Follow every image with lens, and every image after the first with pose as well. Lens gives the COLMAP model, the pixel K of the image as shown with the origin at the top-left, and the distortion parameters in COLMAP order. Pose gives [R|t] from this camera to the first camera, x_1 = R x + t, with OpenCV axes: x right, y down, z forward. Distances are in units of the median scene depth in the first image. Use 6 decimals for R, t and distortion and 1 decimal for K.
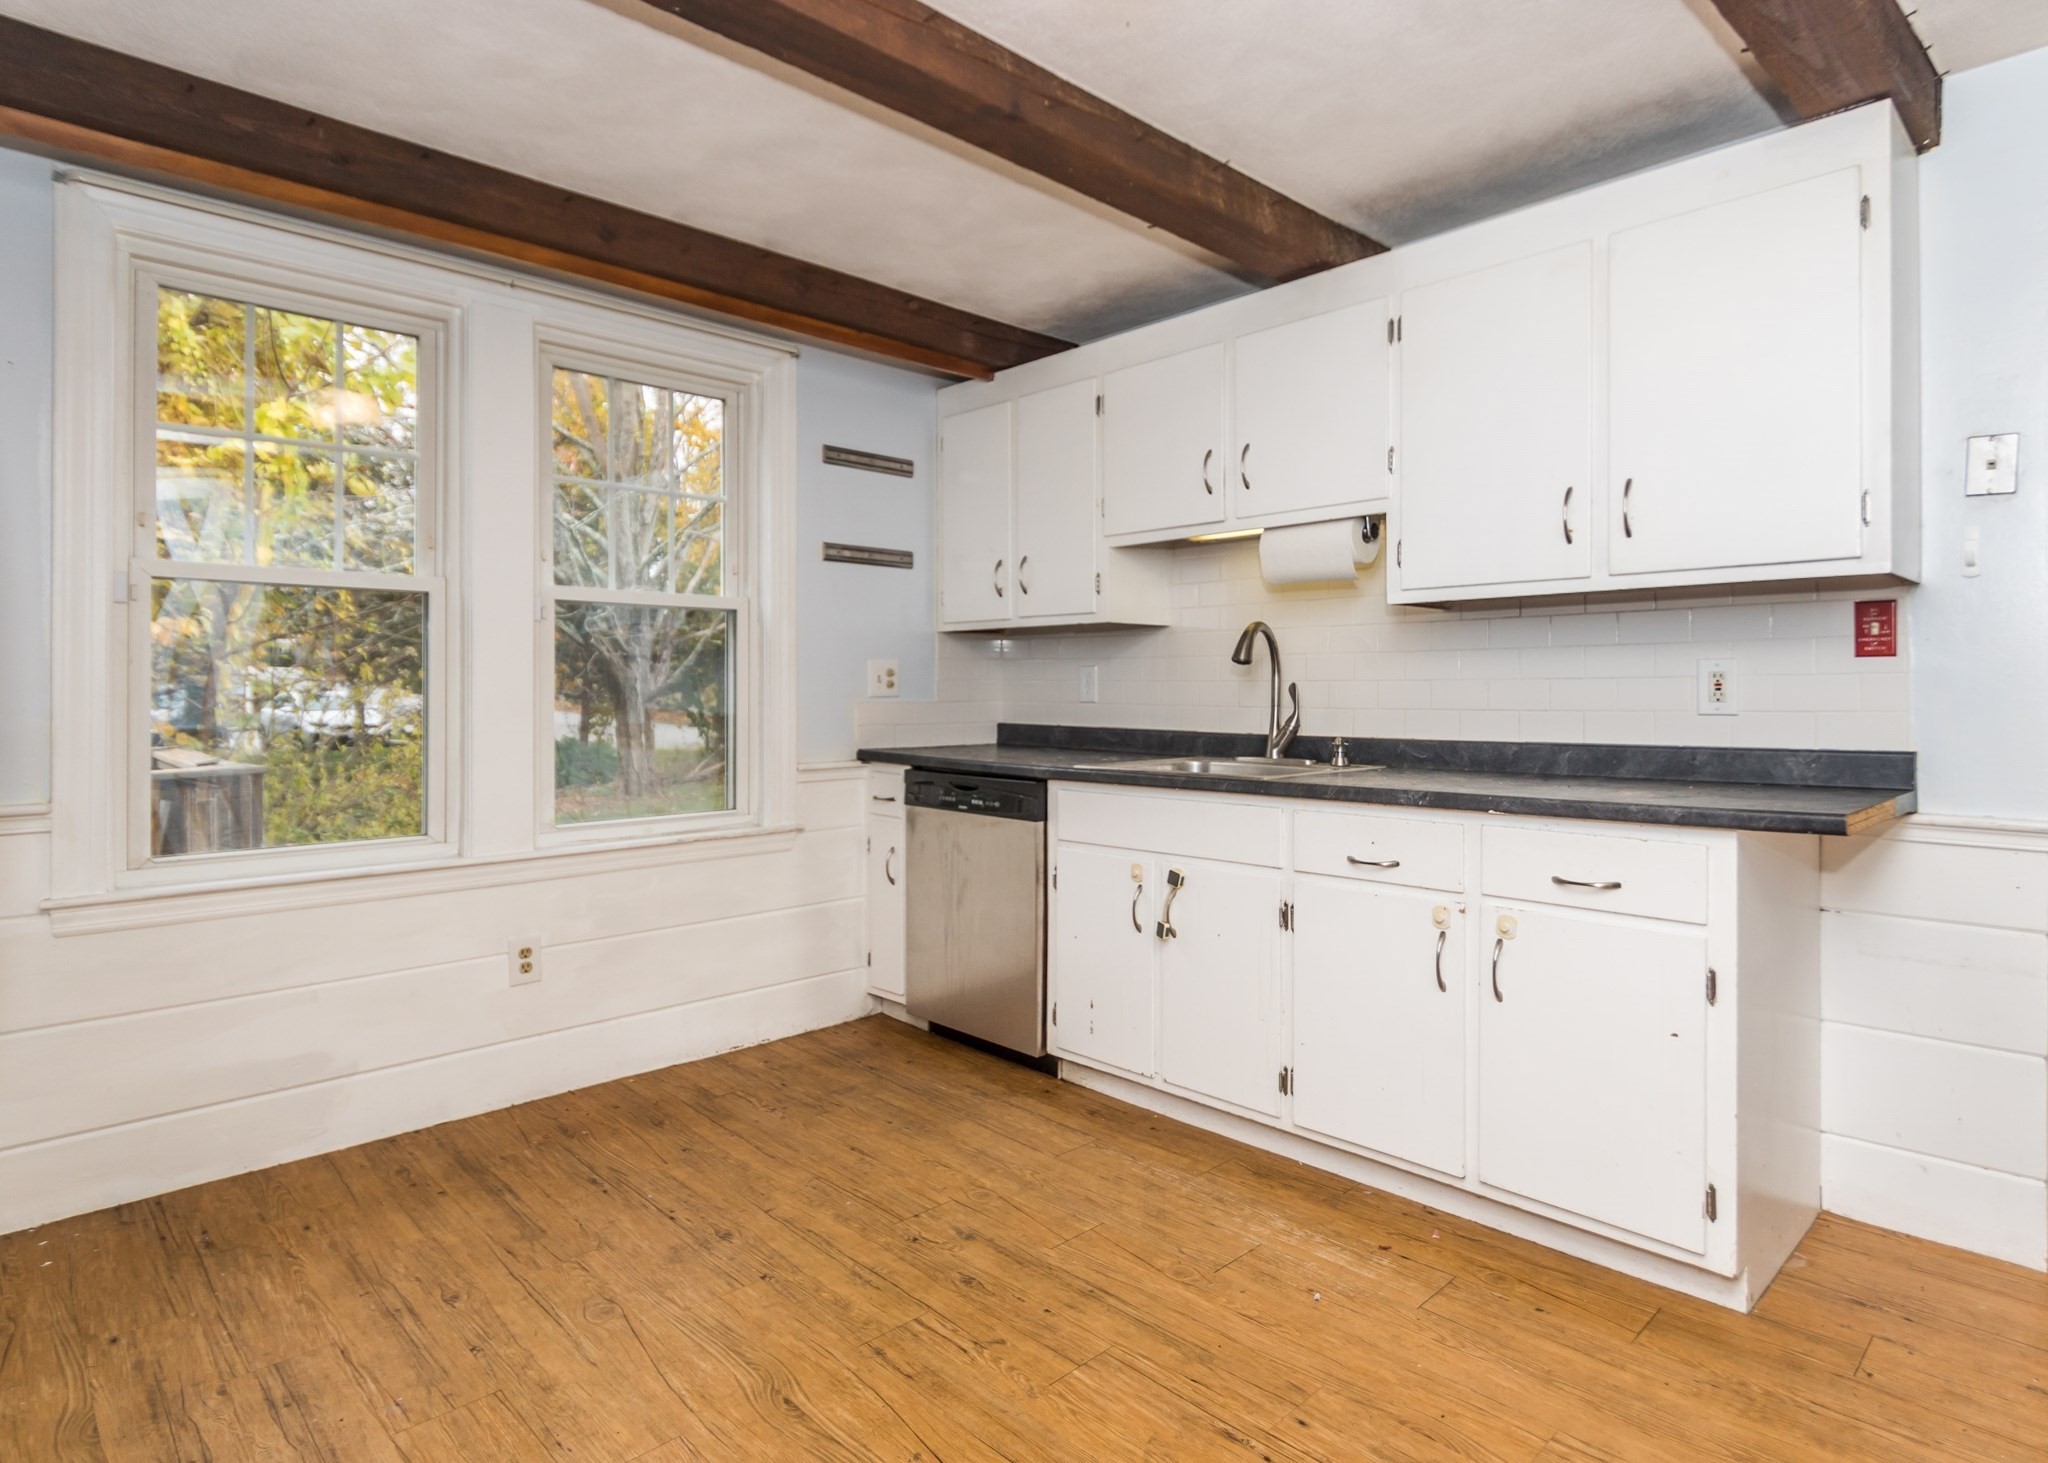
lens RADIAL K [[1106.3, 0, 961.0], [0, 1106.3, 692.0], [0, 0, 1]] dist [0.002813, 0.000265]
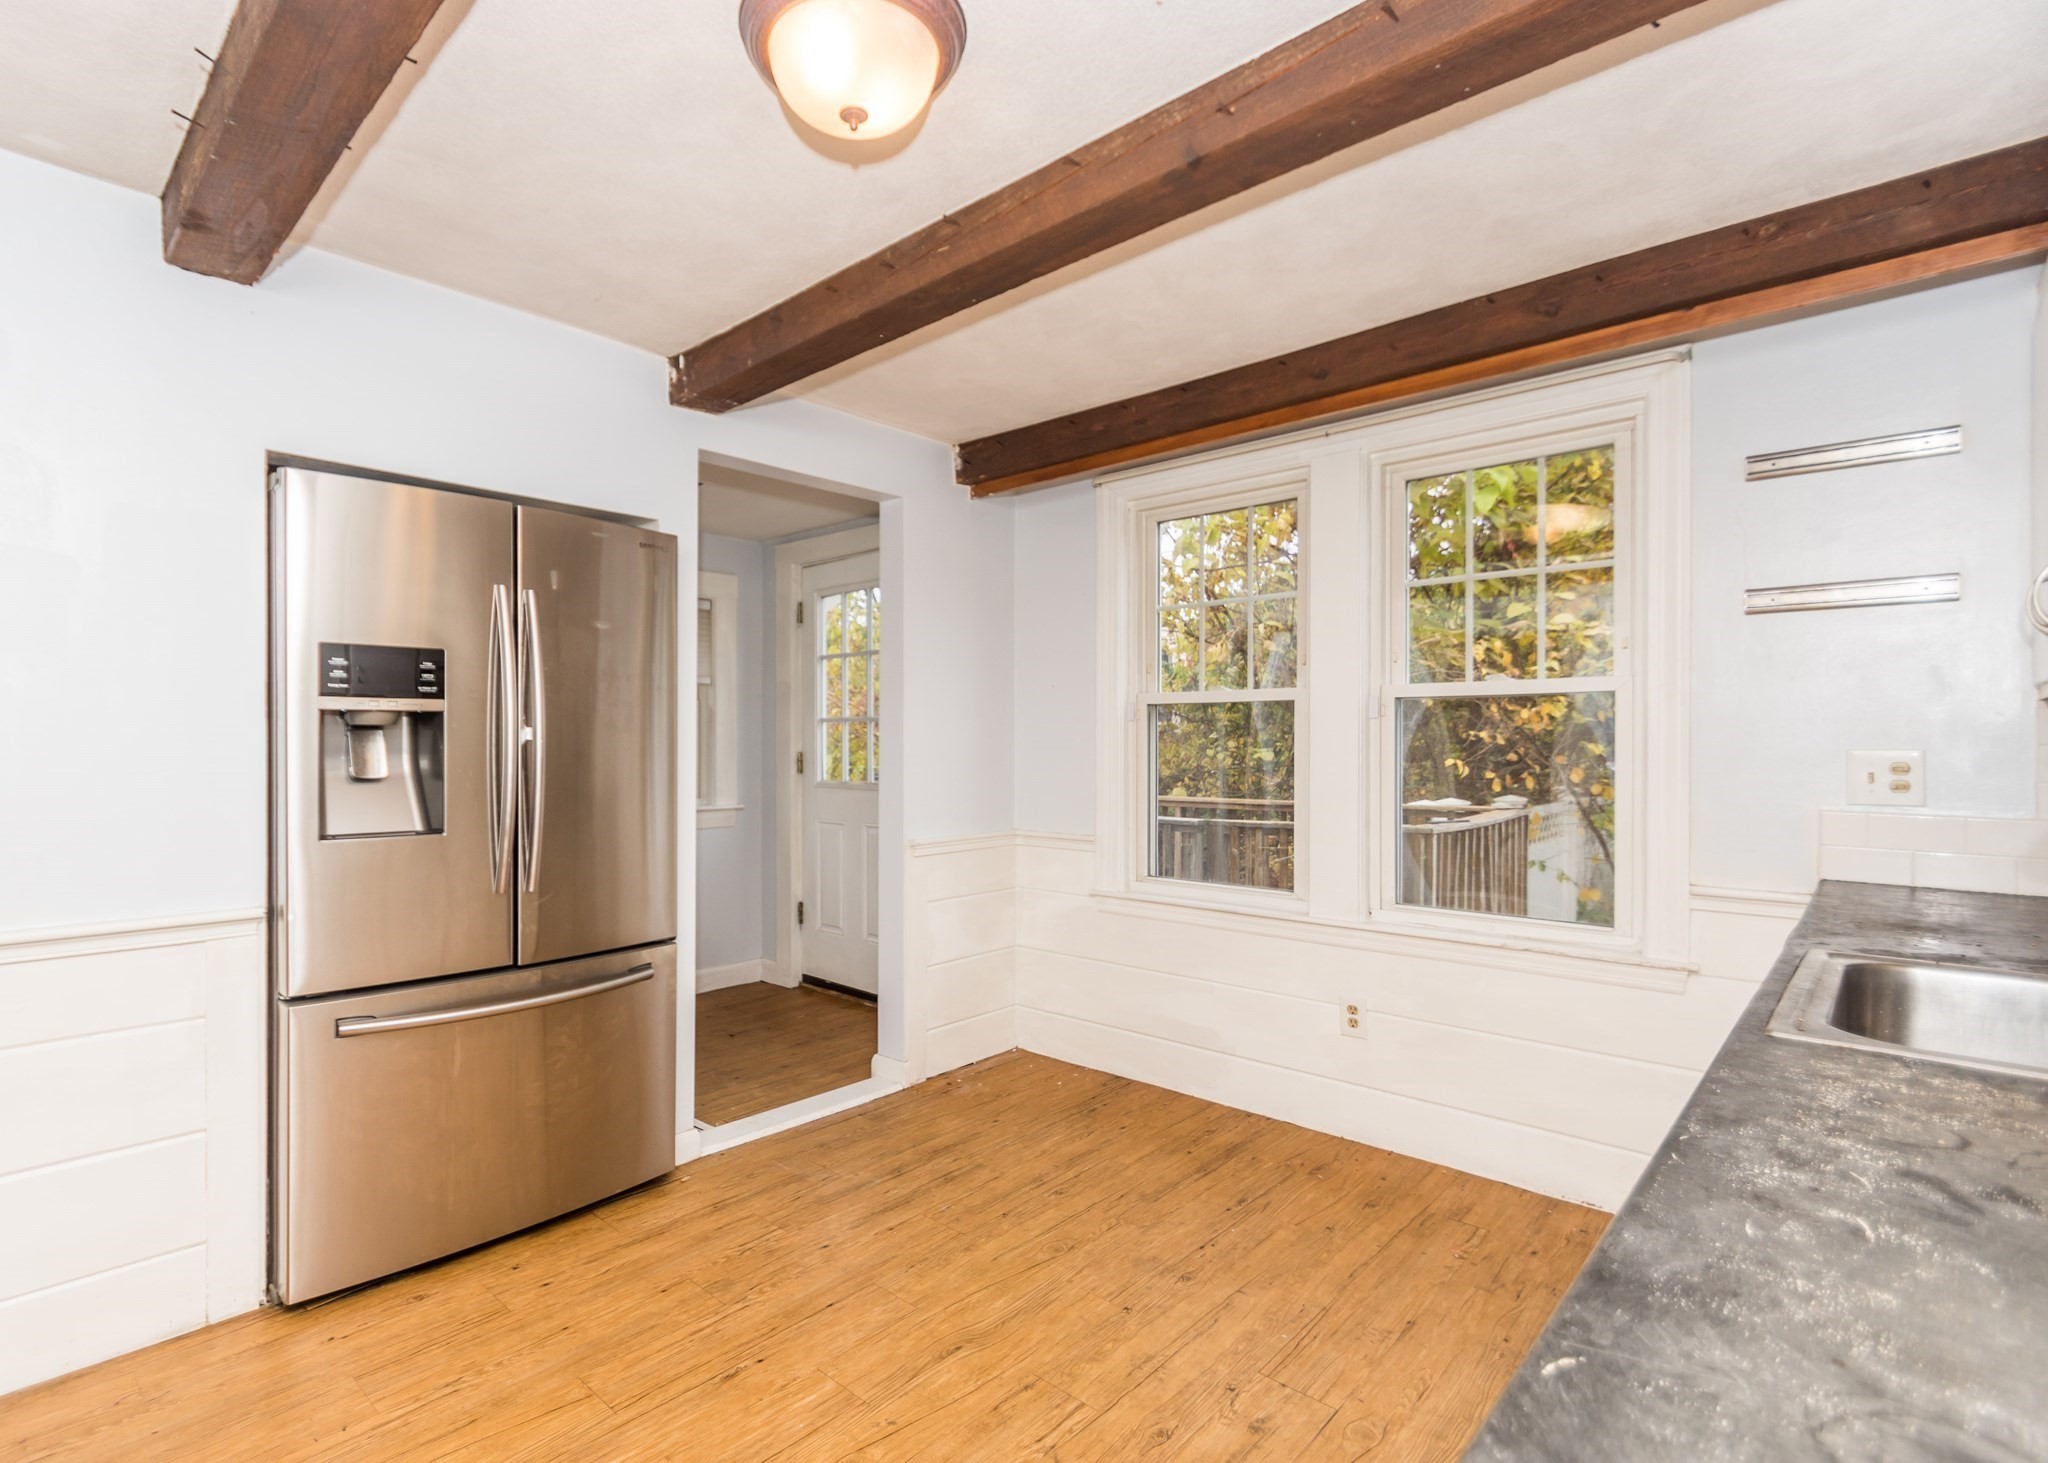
lens RADIAL K [[975.0, 0, 1020.0], [0, 975.0, 746.8], [0, 0, 1]] dist [0.001348, -0.000187]
pose [[0.104683, 0.005950, -0.994488, 0.682966], [-0.001397, 0.999982, 0.005835, -0.049764], [0.994505, 0.000779, 0.104689, 0.660248]]
